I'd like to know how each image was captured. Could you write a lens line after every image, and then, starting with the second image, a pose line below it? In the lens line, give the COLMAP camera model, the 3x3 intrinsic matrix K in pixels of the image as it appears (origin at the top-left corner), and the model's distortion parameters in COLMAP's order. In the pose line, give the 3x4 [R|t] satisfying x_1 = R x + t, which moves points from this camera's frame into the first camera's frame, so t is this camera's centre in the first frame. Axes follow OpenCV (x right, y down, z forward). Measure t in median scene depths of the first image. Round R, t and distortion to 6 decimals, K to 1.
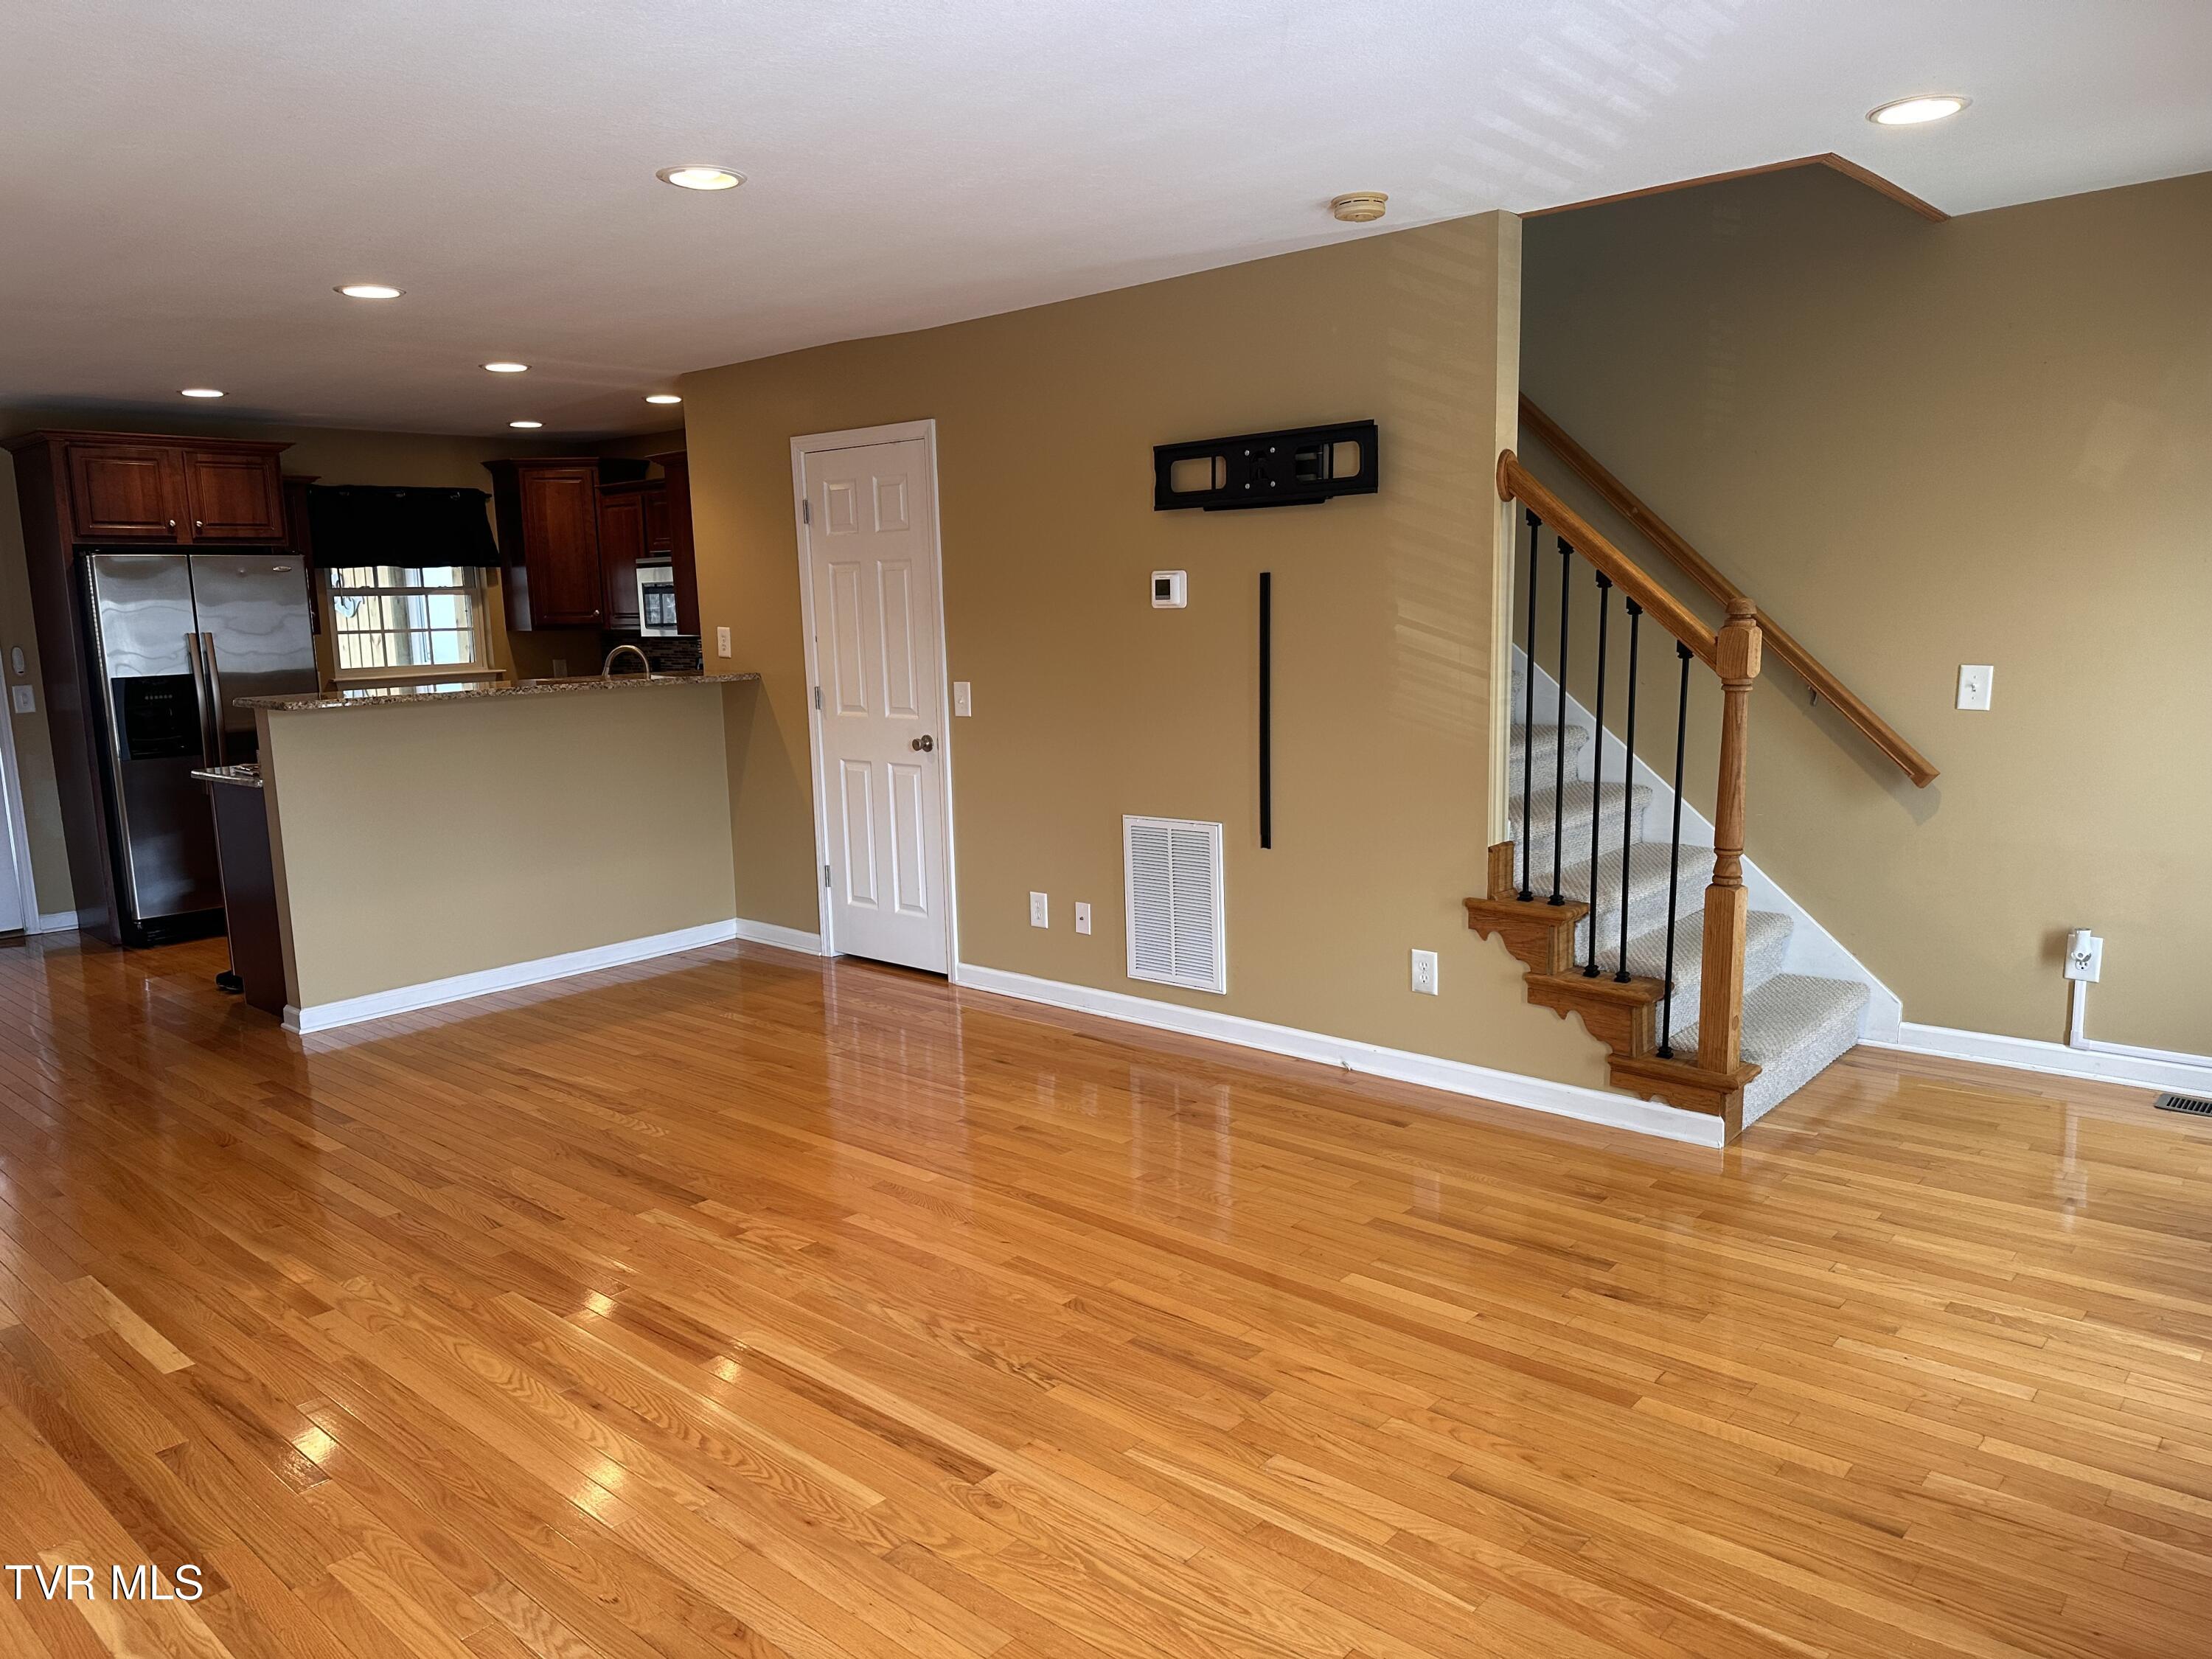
lens RADIAL K [[1539.5, 0, 1104.9], [0, 1539.5, 849.0], [0, 0, 1]] dist [0.131240, -0.201733]
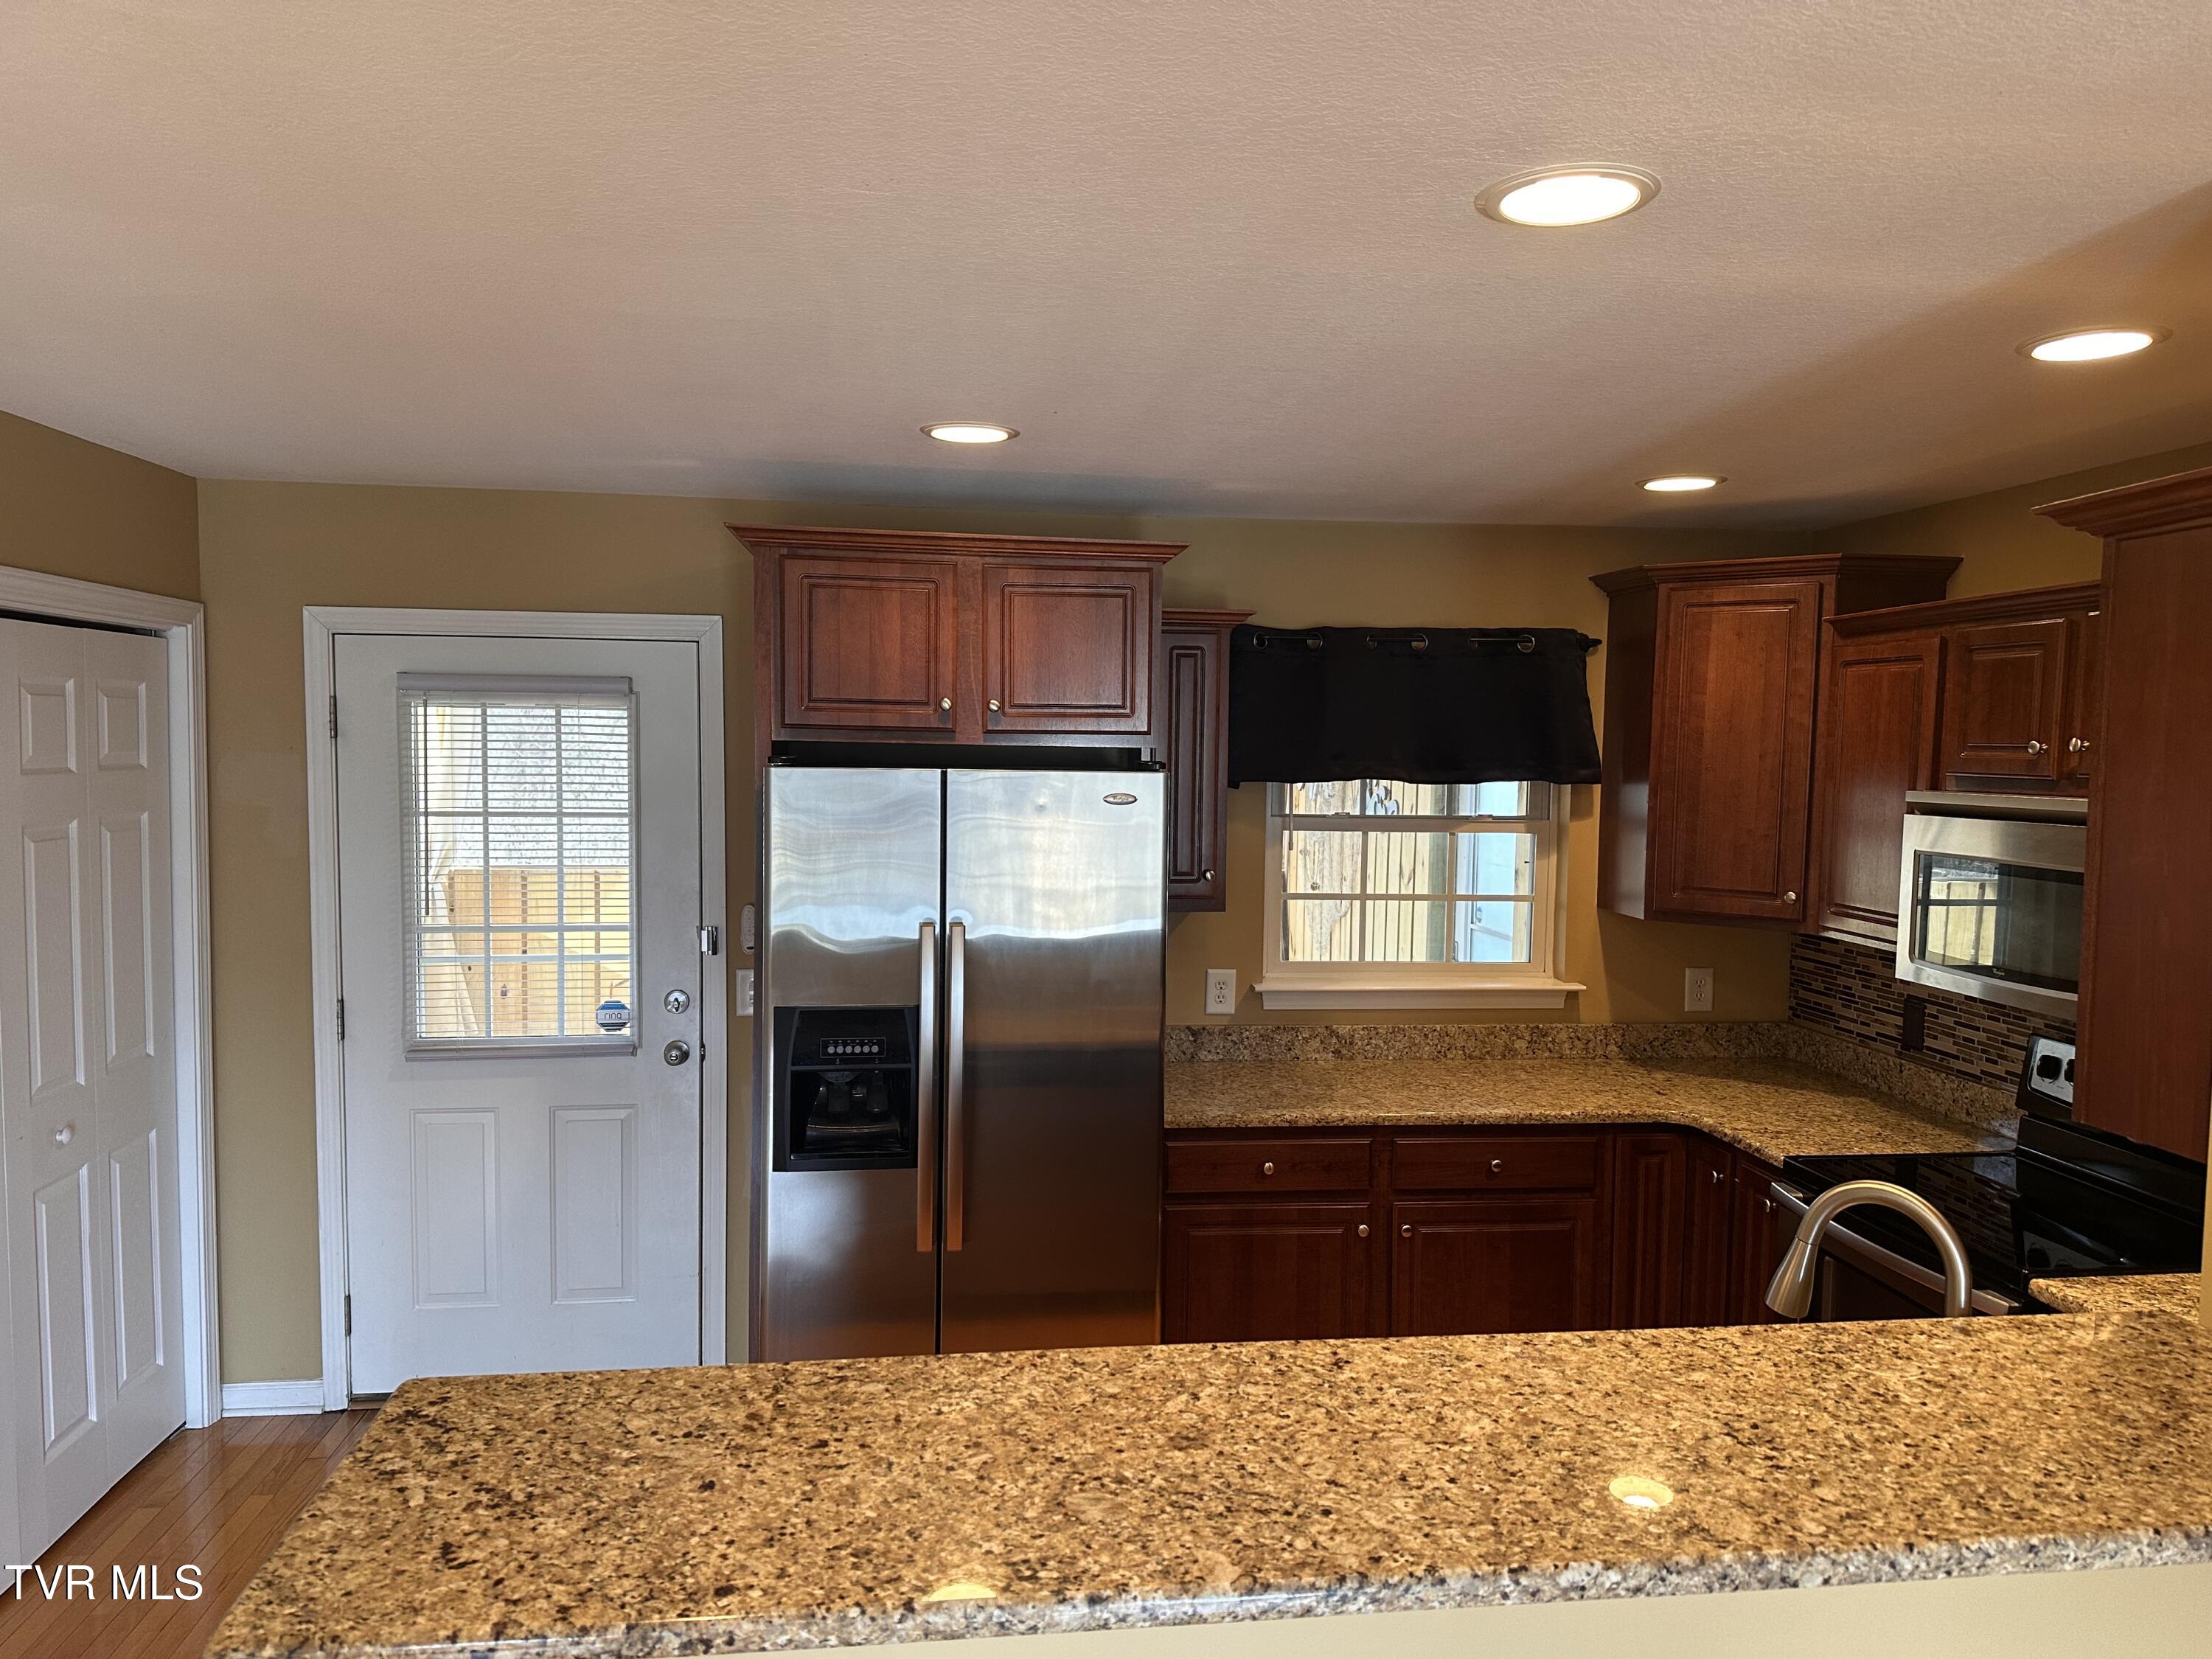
lens RADIAL K [[1539.5, 0, 1104.9], [0, 1539.5, 849.0], [0, 0, 1]] dist [0.131240, -0.201733]
pose [[0.745197, 0.087171, -0.661123, -0.338506], [-0.141765, 0.989466, -0.029330, -0.237894], [0.651602, 0.115581, 0.749704, 1.027355]]
